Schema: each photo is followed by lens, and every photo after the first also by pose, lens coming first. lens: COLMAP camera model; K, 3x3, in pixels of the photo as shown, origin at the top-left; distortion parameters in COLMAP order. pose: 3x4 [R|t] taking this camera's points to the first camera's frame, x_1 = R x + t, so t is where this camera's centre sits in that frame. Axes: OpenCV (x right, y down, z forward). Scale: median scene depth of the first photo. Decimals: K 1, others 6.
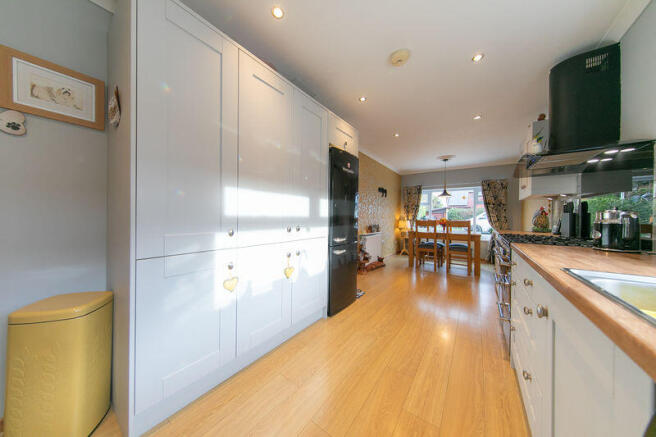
lens RADIAL K [[204.0, 0, 319.9], [0, 204.0, 217.6], [0, 0, 1]] dist [0.000324, 0.000051]
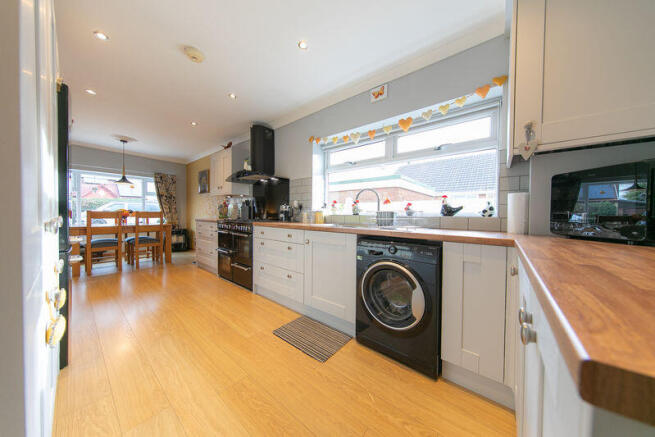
lens RADIAL K [[210.6, 0, 336.8], [0, 210.6, 217.8], [0, 0, 1]] dist [-0.000142, 0.000001]
pose [[0.004009, -0.030439, 0.999529, -0.564611], [-0.004927, 0.999524, 0.030459, 0.018880], [-0.999980, -0.005047, 0.003857, 0.197769]]
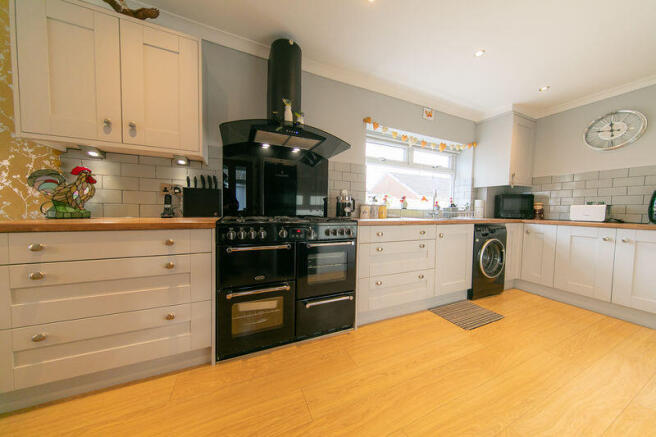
lens RADIAL K [[204.0, 0, 319.9], [0, 204.0, 217.6], [0, 0, 1]] dist [0.000324, 0.000051]
pose [[-0.881226, -0.049057, 0.470144, 0.411887], [-0.026465, 0.998160, 0.054547, 0.033867], [-0.471955, 0.035625, -0.880903, 1.413204]]
